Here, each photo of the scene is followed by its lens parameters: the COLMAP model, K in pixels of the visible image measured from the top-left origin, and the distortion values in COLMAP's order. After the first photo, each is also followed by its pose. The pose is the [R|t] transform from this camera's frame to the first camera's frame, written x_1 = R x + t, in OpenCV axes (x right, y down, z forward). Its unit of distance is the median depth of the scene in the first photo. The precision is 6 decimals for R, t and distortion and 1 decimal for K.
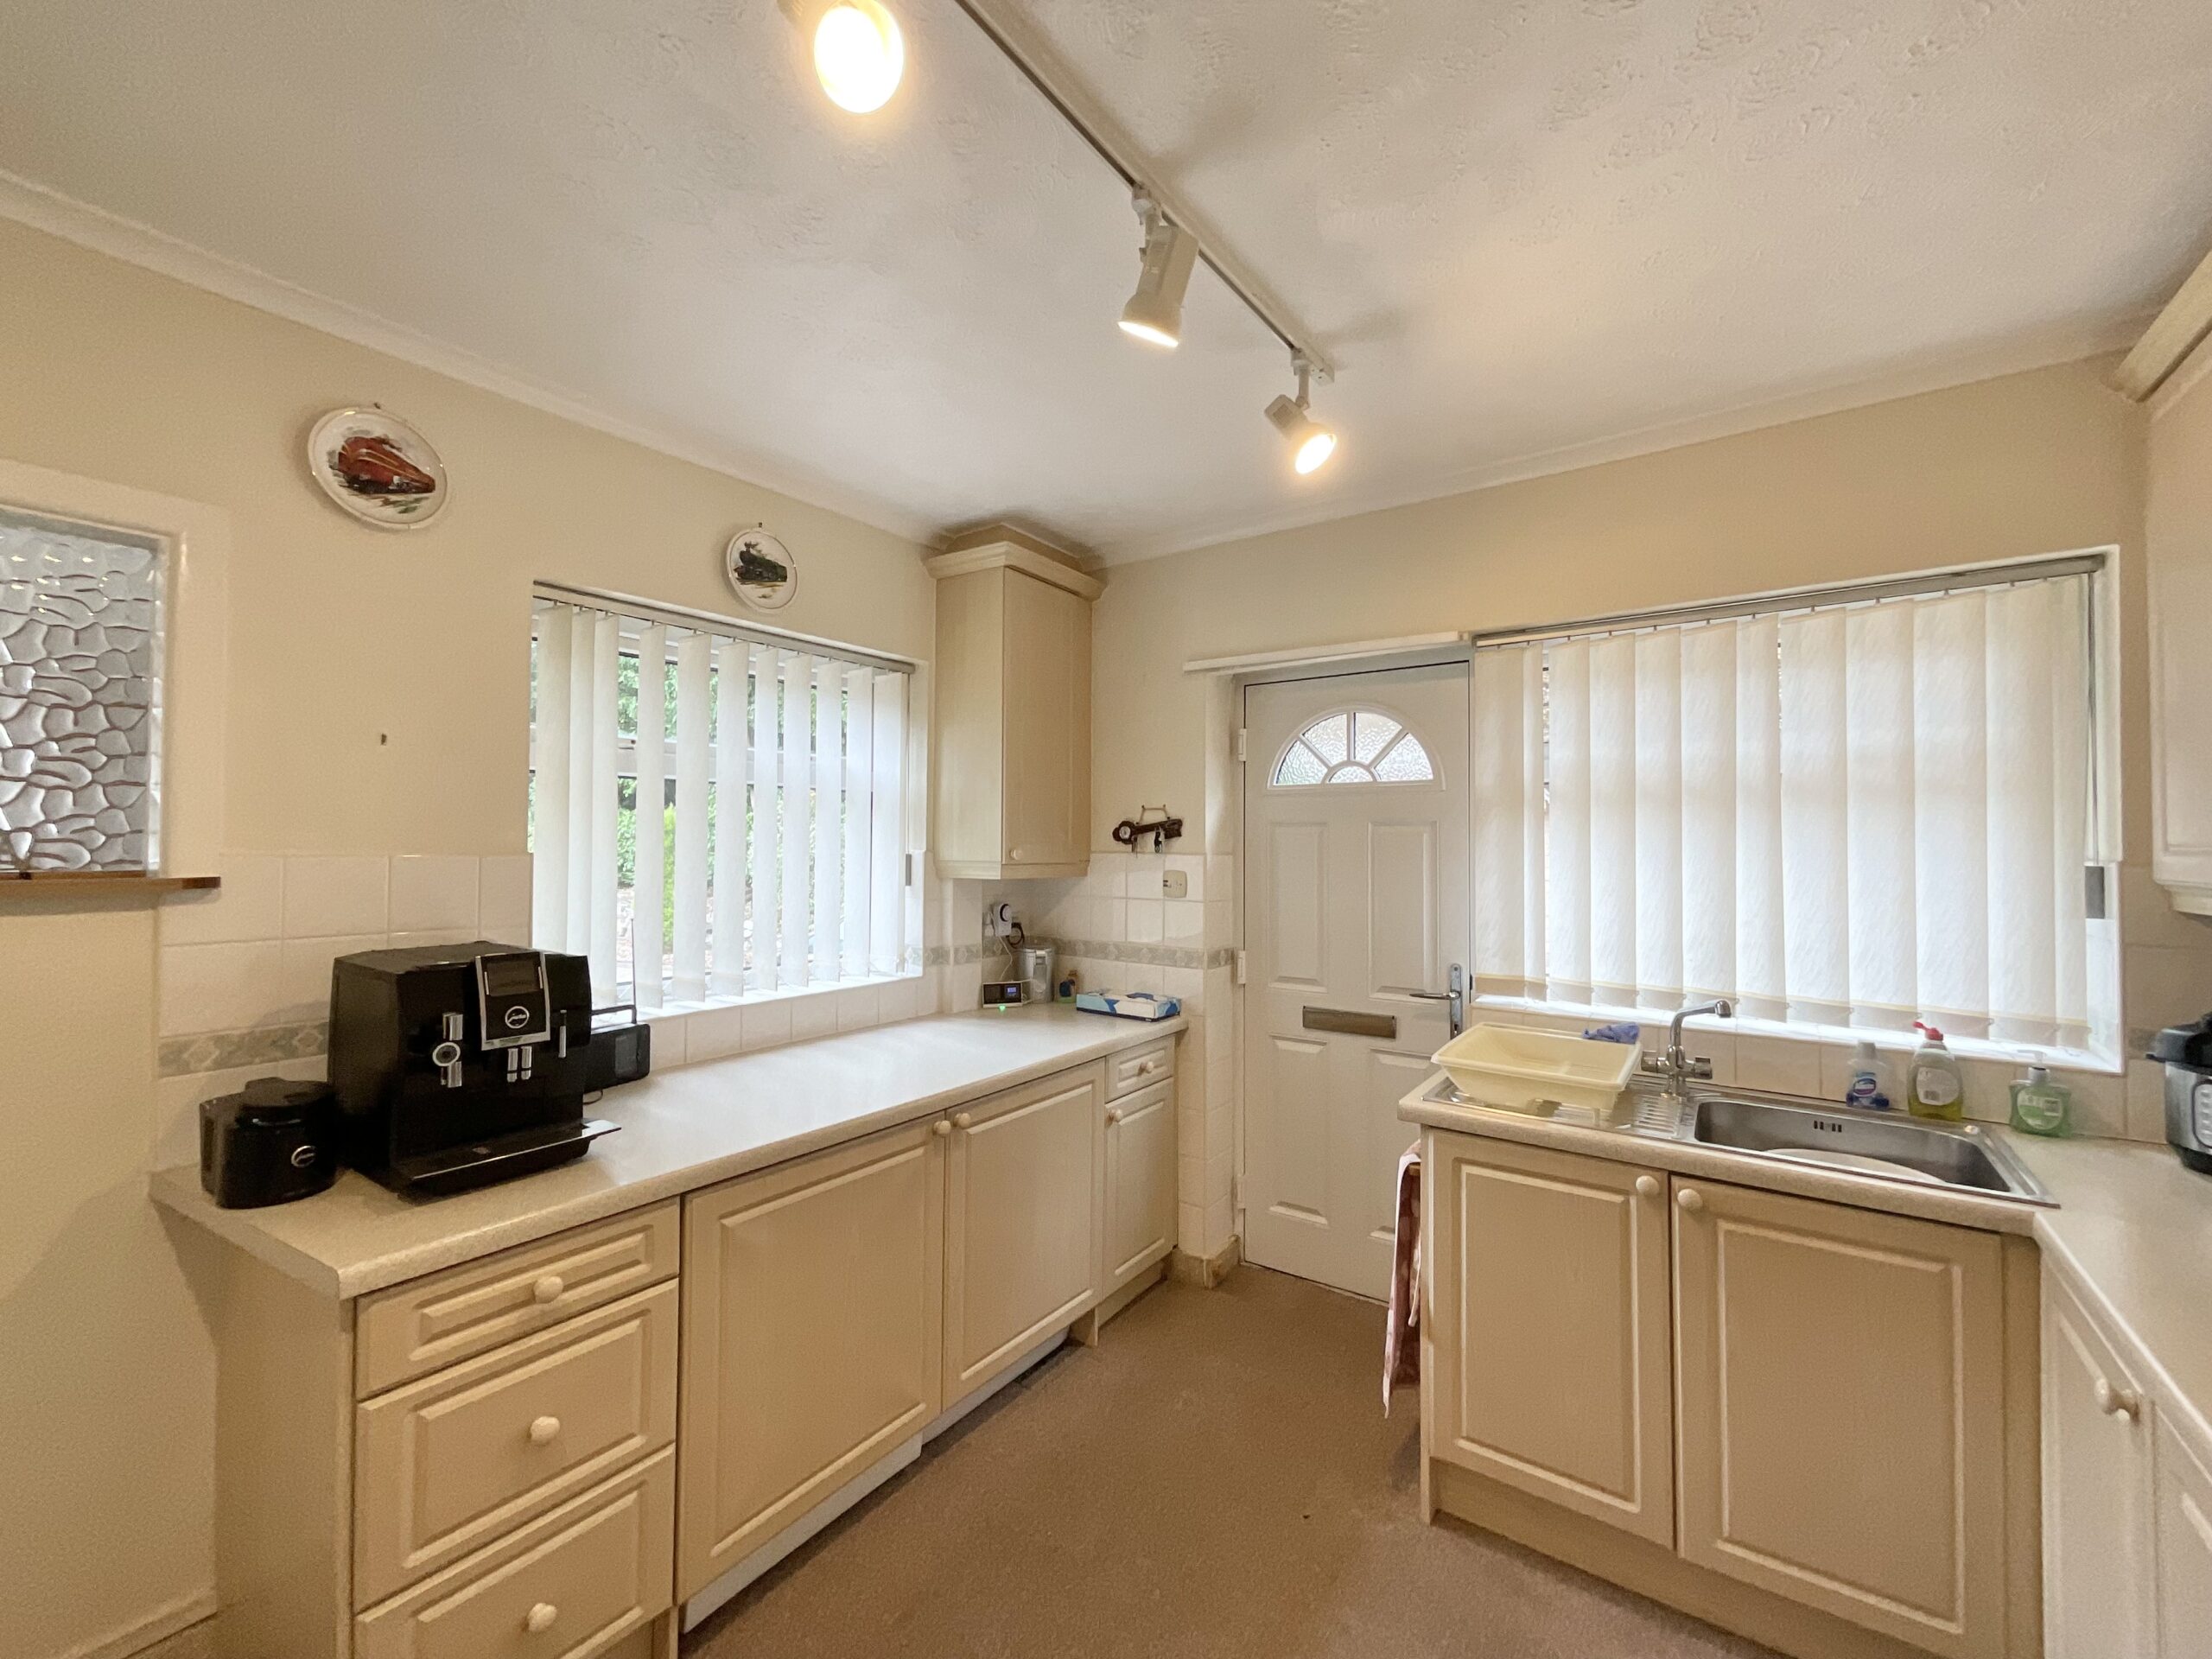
lens RADIAL K [[902.0, 0, 1105.8], [0, 902.0, 824.4], [0, 0, 1]] dist [0.003673, 0.001006]
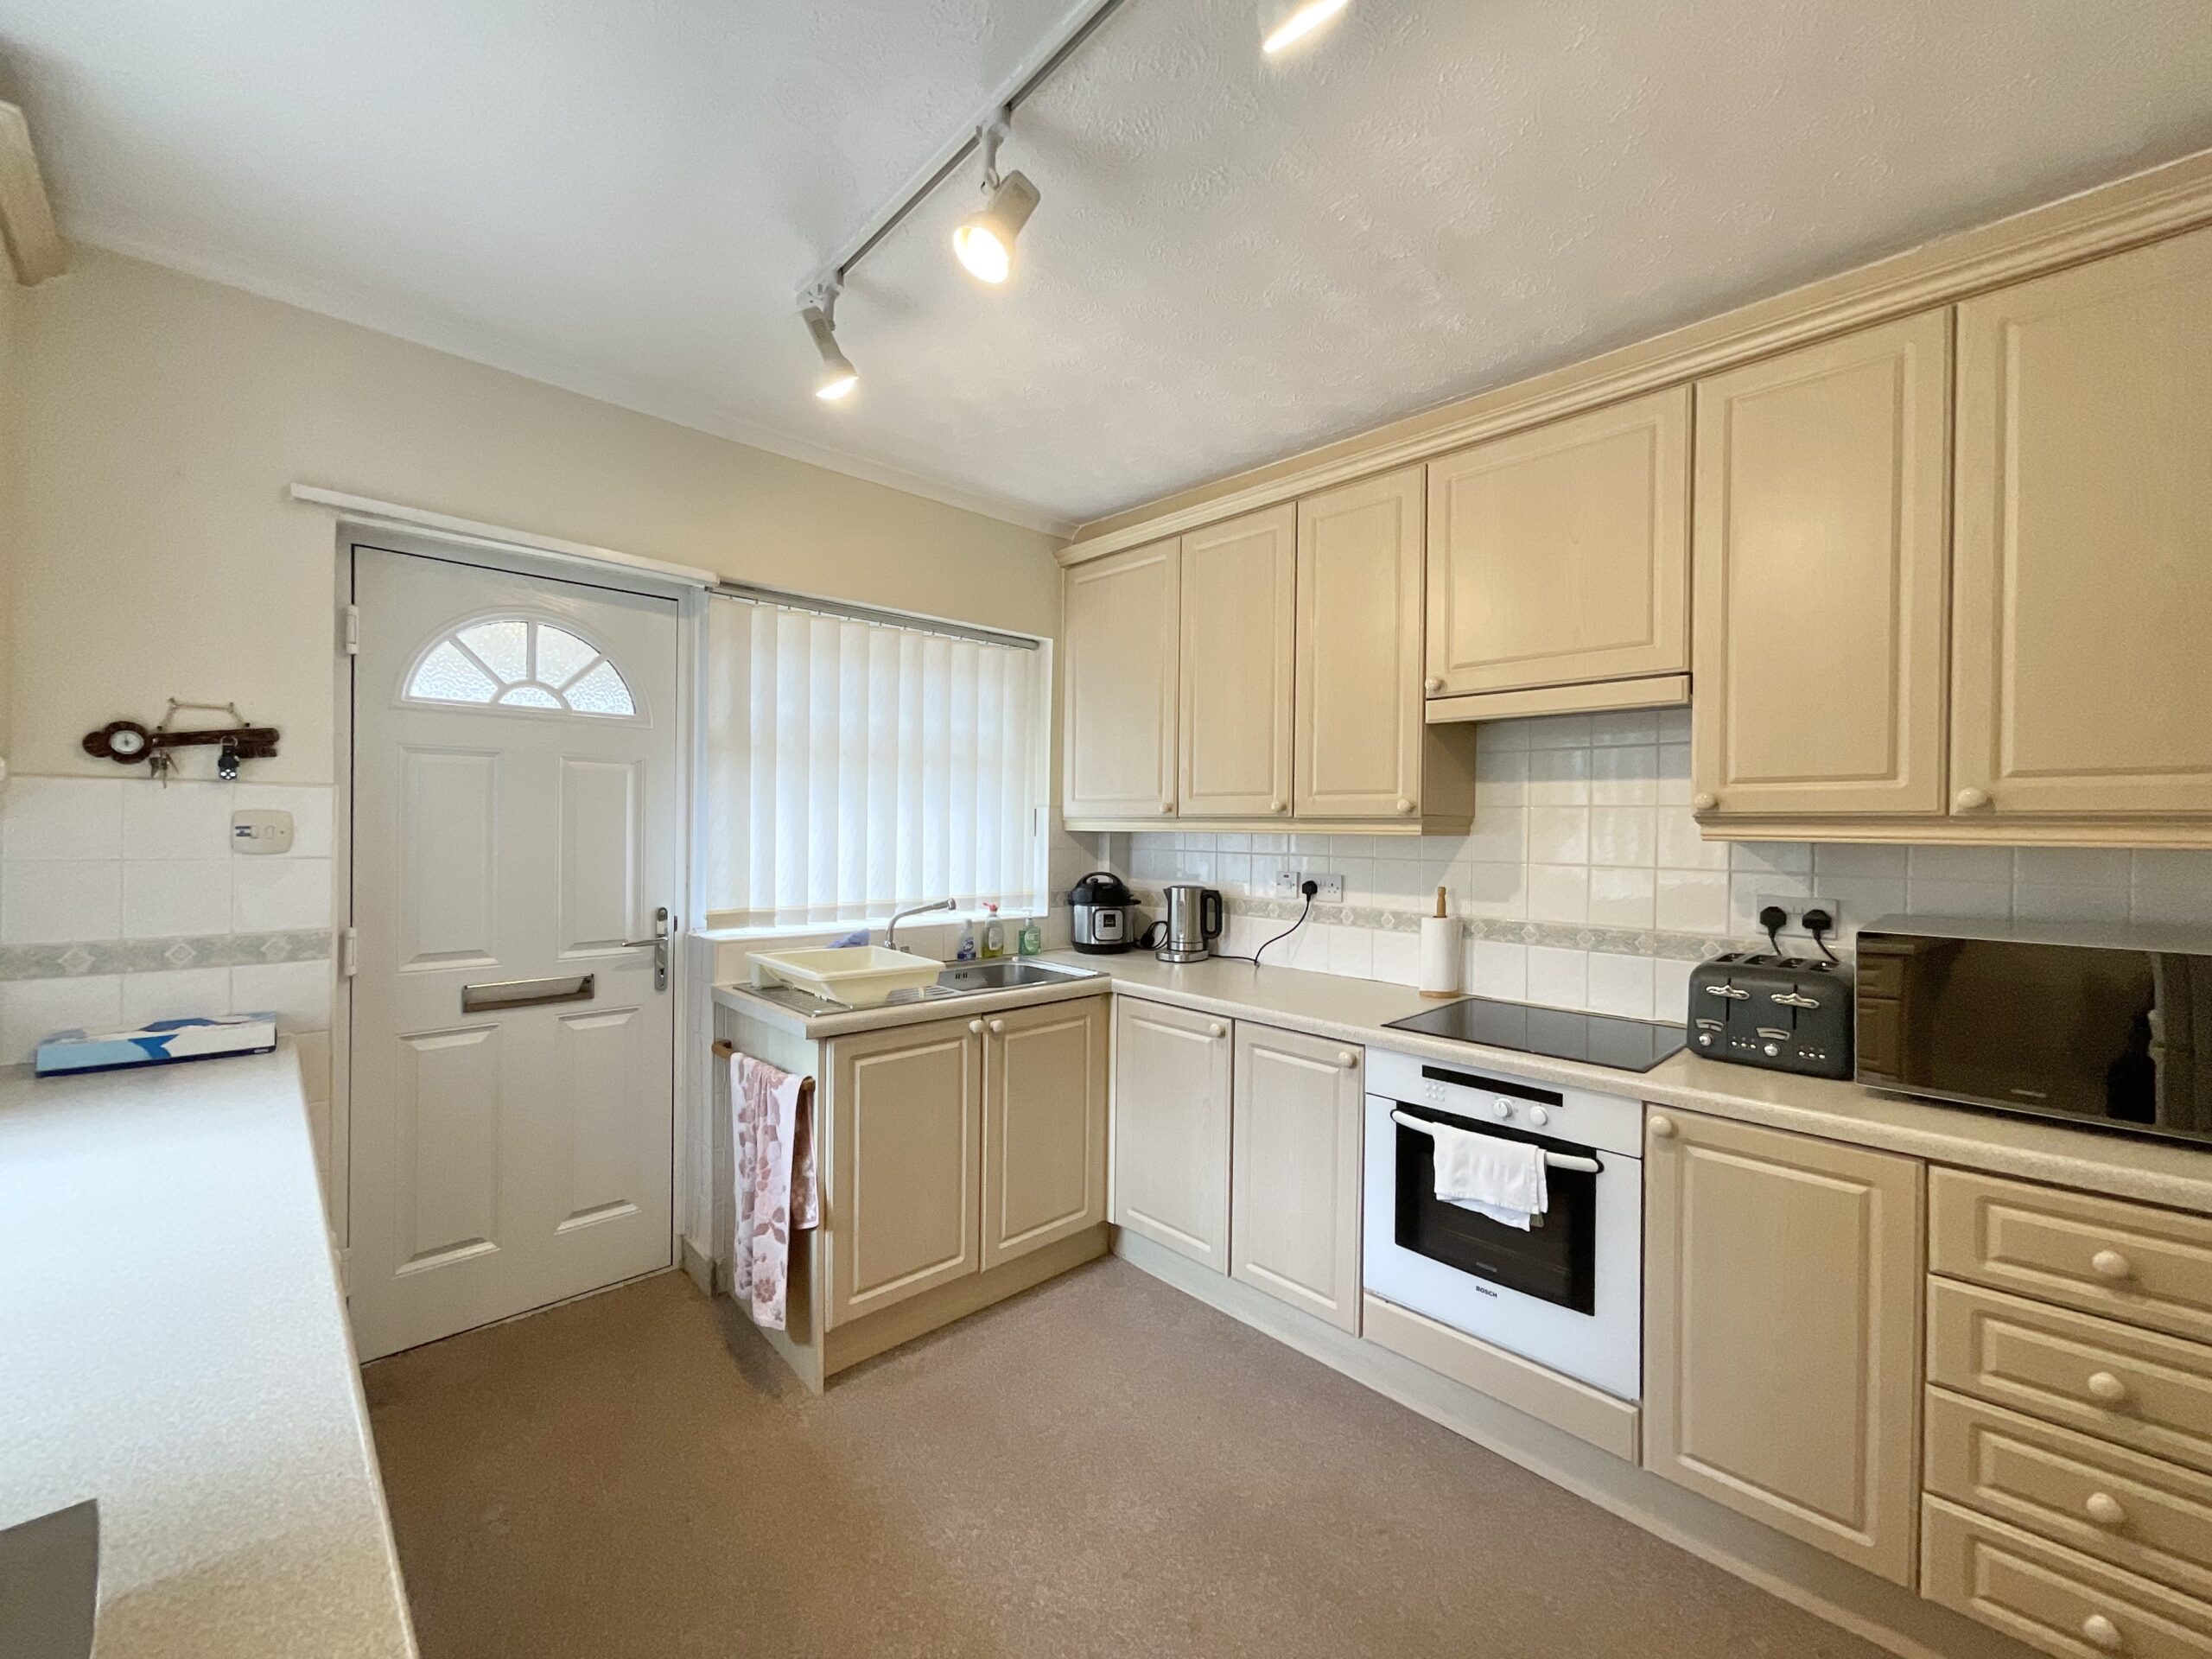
lens RADIAL K [[902.0, 0, 1105.2], [0, 902.0, 833.3], [0, 0, 1]] dist [0.003673, 0.001006]
pose [[0.189116, -0.009746, 0.981906, -0.460339], [-0.034667, 0.999261, 0.016595, 0.038915], [-0.981343, -0.037178, 0.188638, 0.331537]]
